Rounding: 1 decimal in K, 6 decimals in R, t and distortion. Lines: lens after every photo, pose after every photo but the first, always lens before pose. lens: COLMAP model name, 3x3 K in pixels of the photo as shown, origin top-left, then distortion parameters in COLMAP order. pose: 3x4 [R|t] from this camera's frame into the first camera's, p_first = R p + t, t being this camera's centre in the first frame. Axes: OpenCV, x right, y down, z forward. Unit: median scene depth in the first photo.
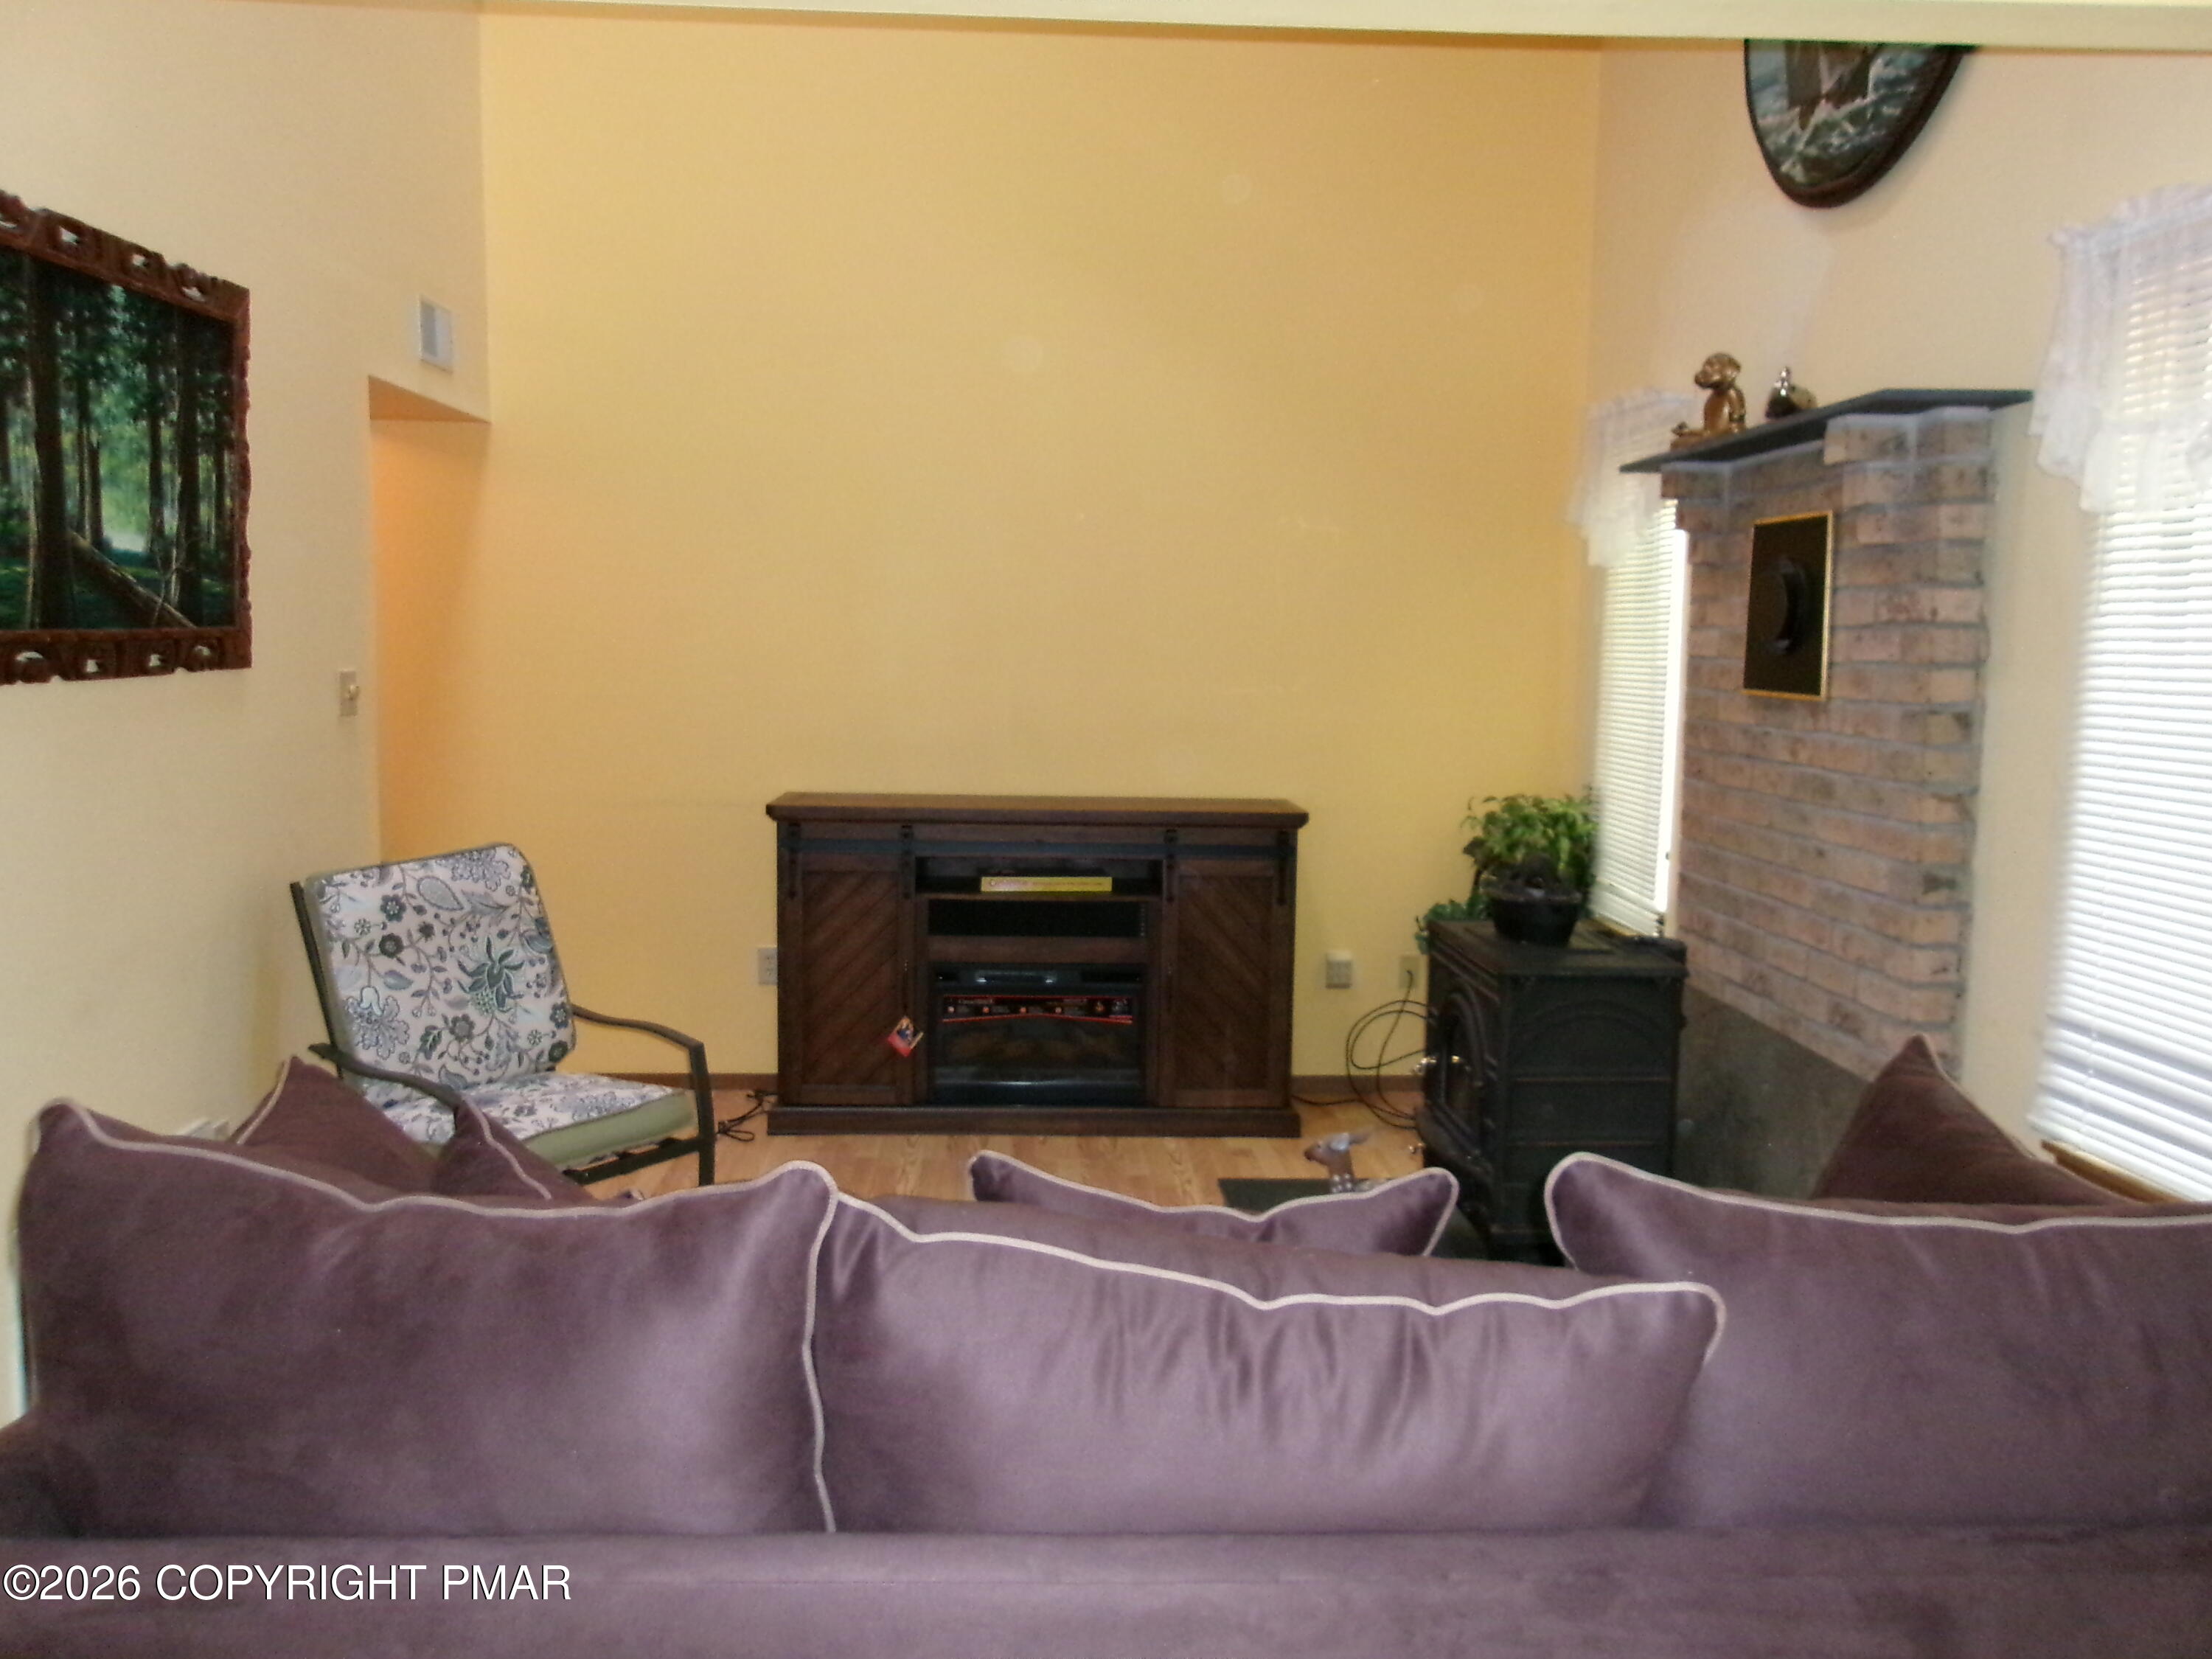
lens RADIAL K [[1734.6, 0, 1097.7], [0, 1734.6, 817.7], [0, 0, 1]] dist [-0.015154, 0.036313]
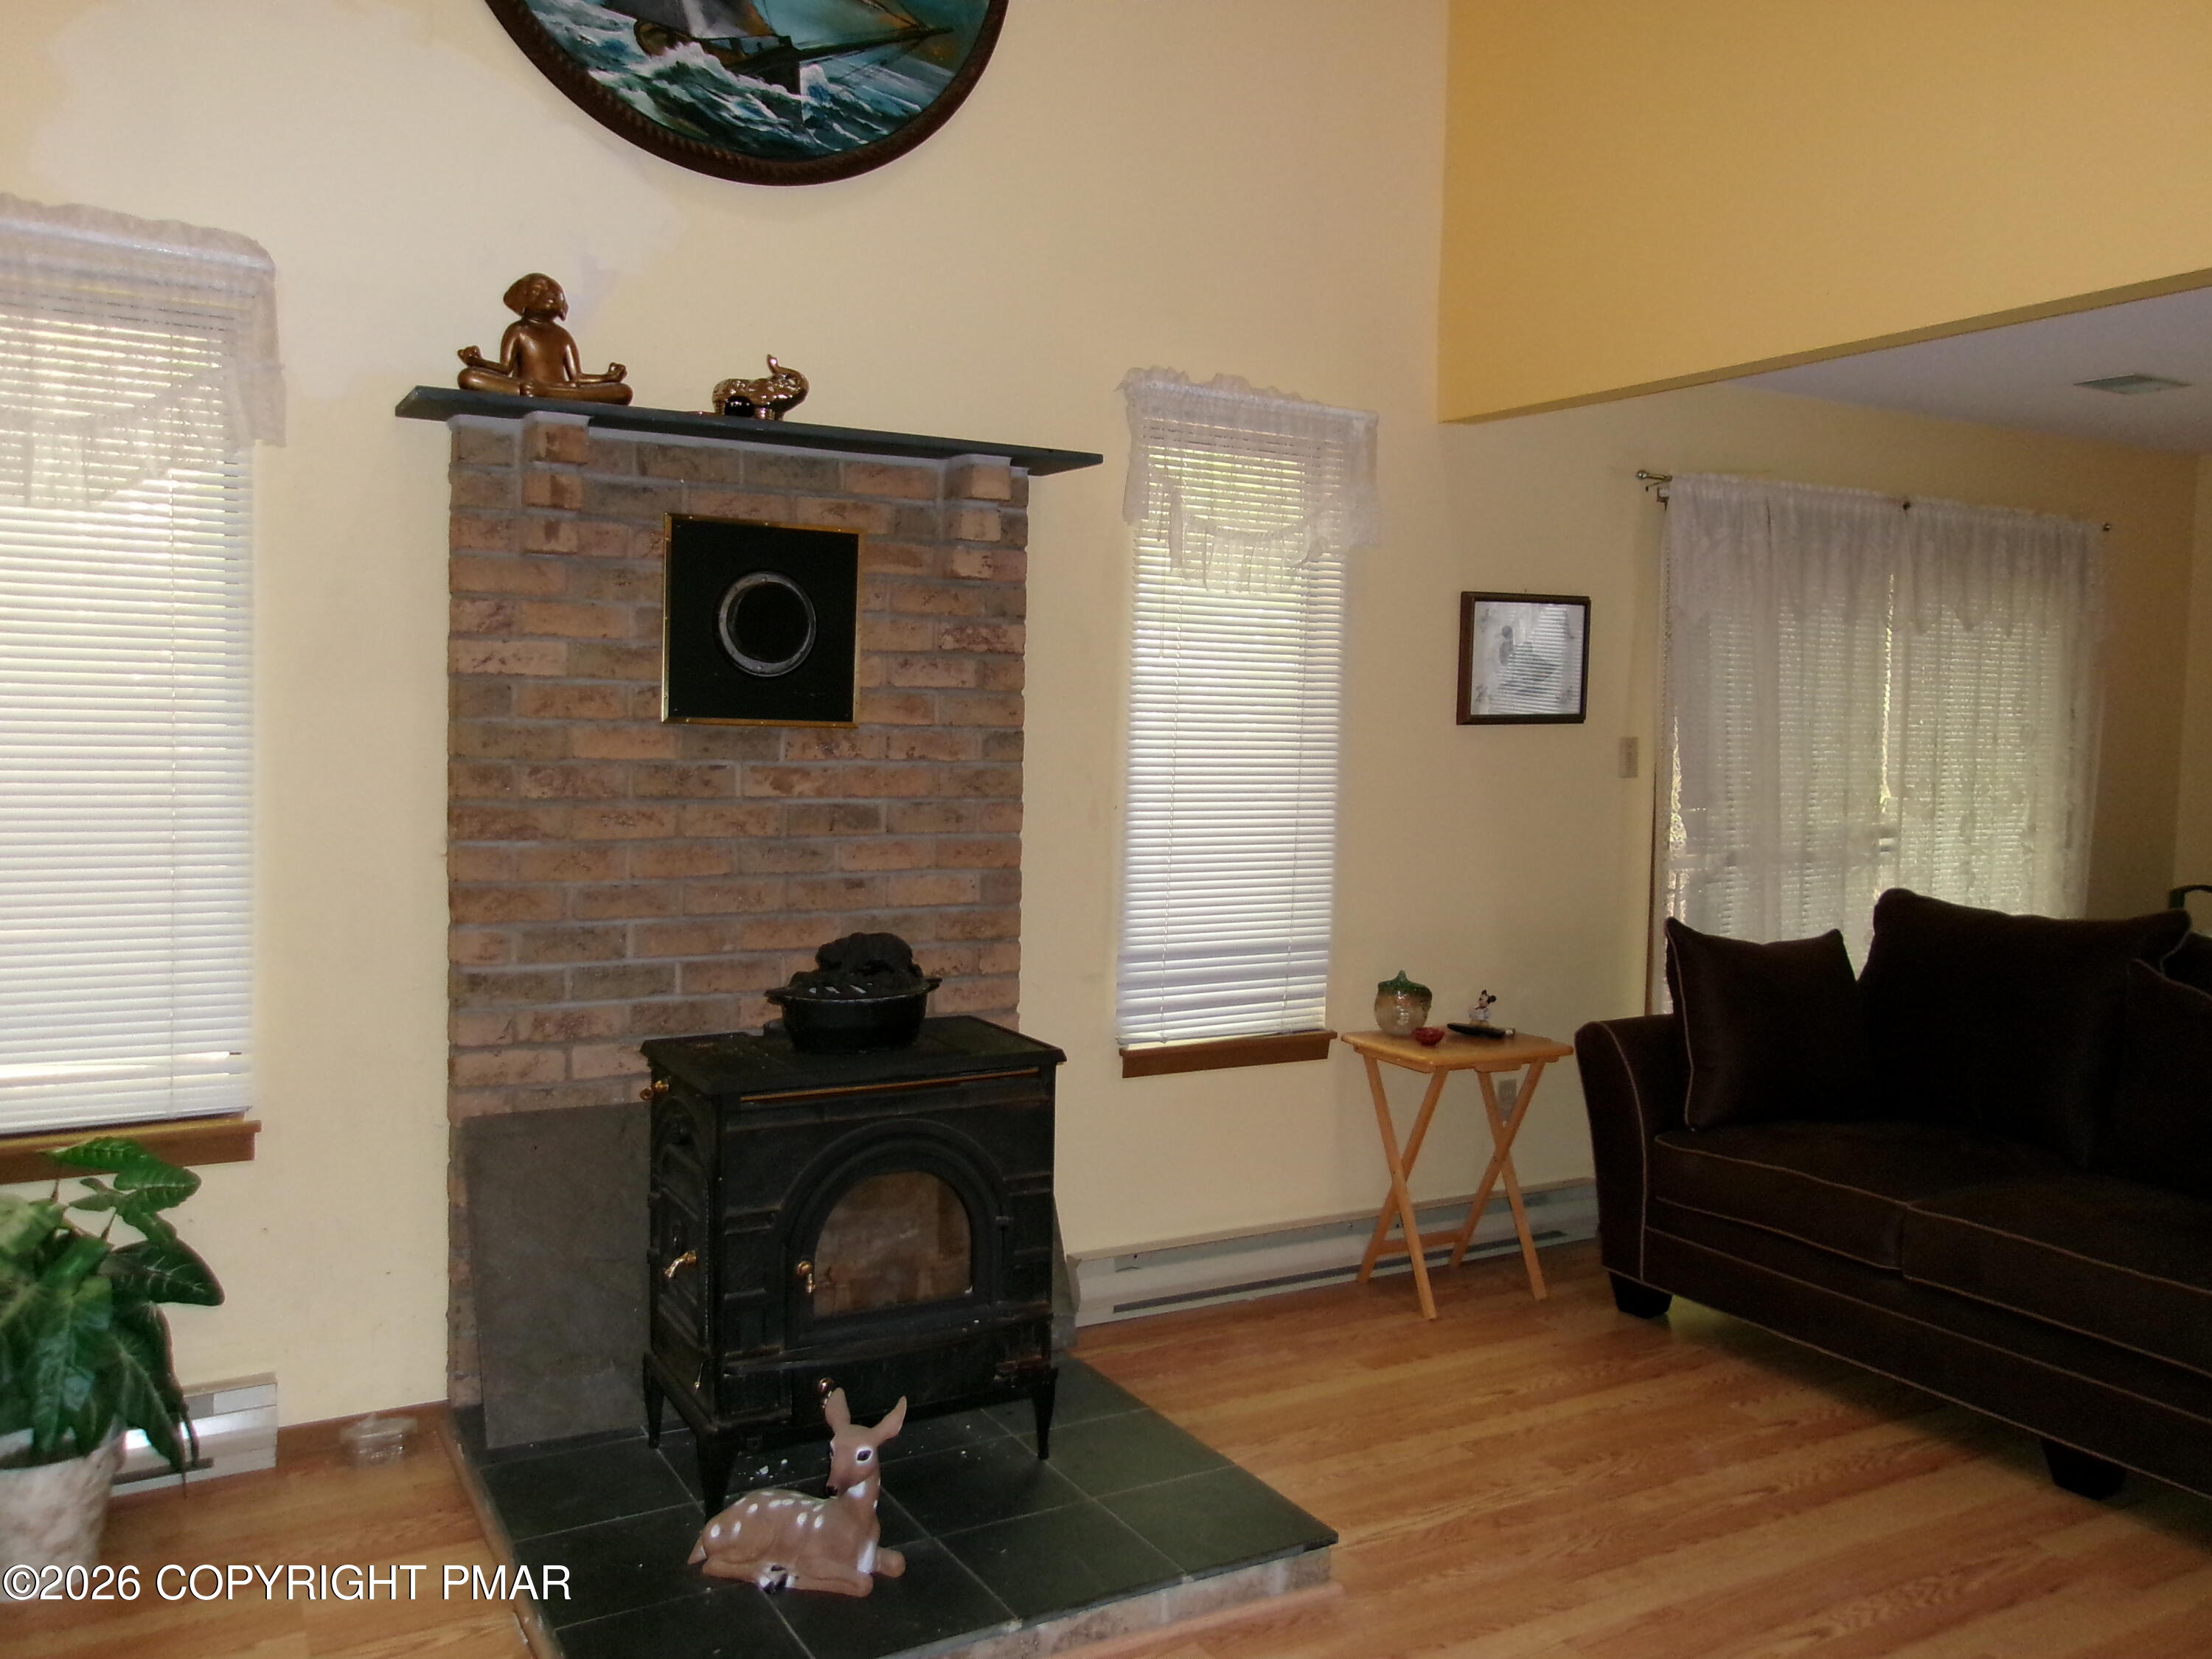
lens RADIAL K [[1734.6, 0, 1118.1], [0, 1734.6, 821.5], [0, 0, 1]] dist [-0.015154, 0.036313]
pose [[-0.446978, -0.079207, 0.891032, -0.485920], [0.063051, 0.990805, 0.119705, -0.115313], [-0.892320, 0.109686, -0.437874, 1.230667]]
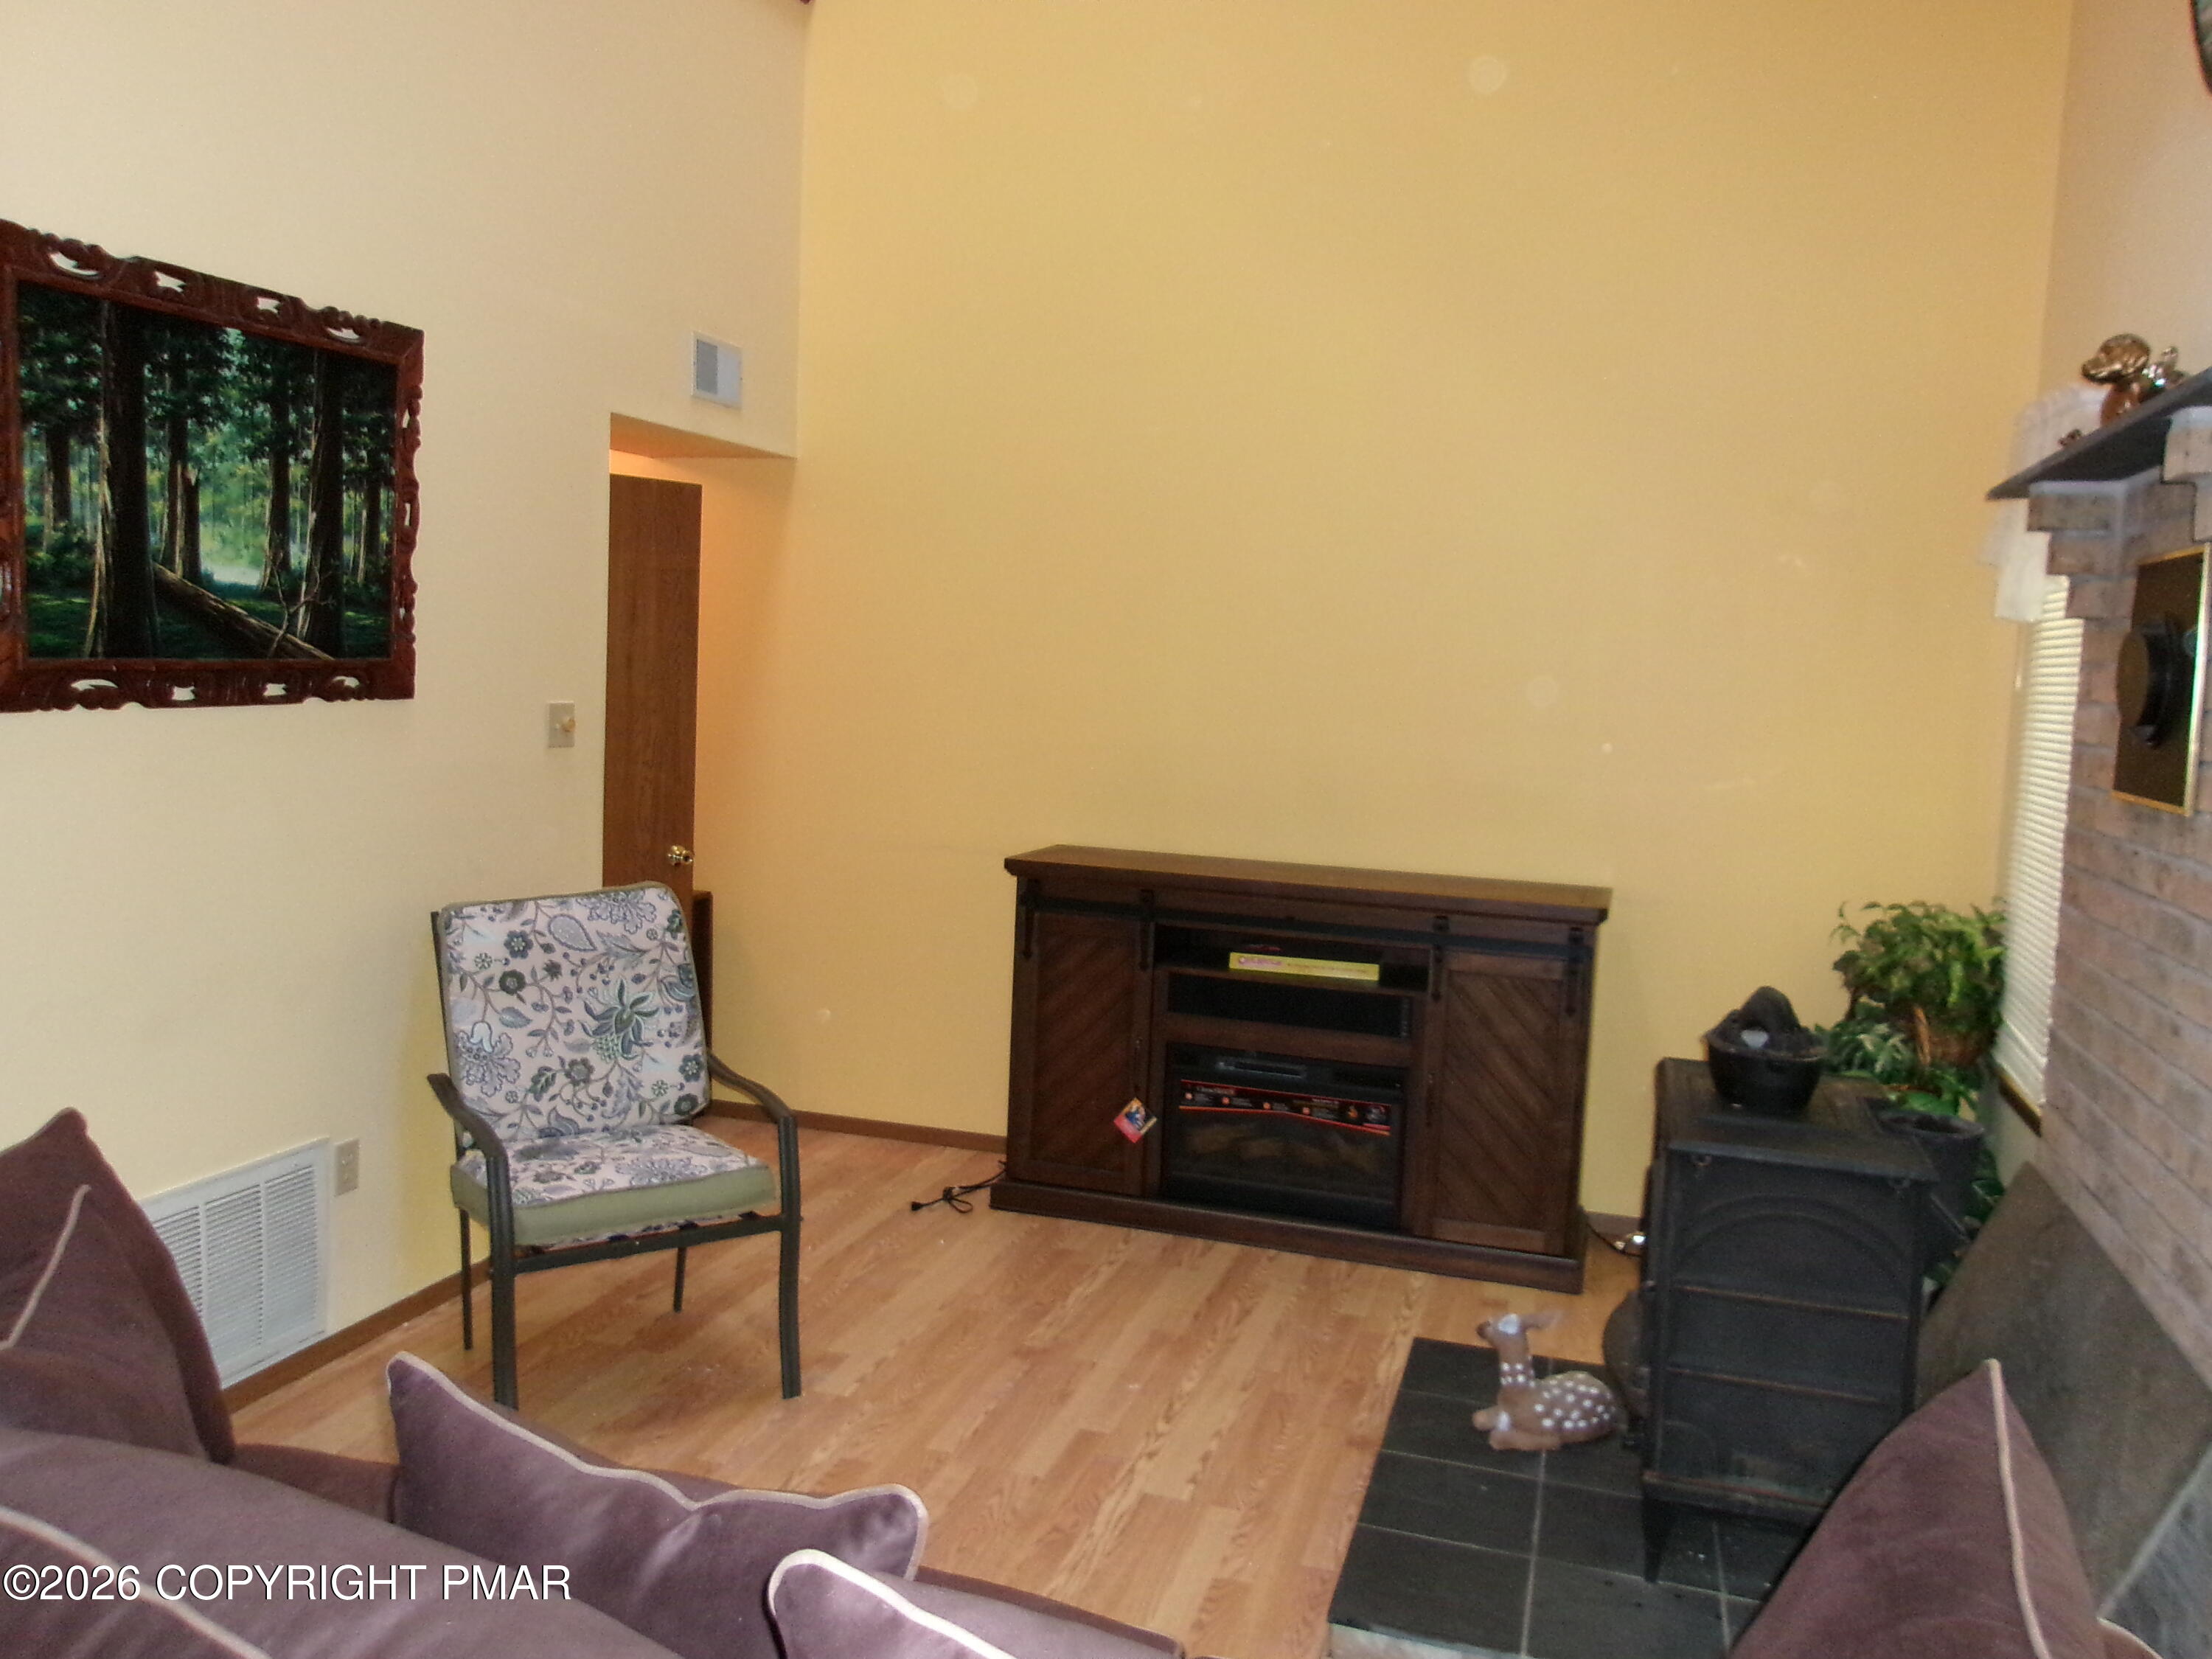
lens RADIAL K [[1734.6, 0, 1090.4], [0, 1734.6, 816.3], [0, 0, 1]] dist [-0.015154, 0.036313]
pose [[0.936931, 0.054694, -0.345208, 0.231199], [-0.062395, 0.997988, -0.011226, -0.029427], [0.343899, 0.032057, 0.938459, 0.172703]]
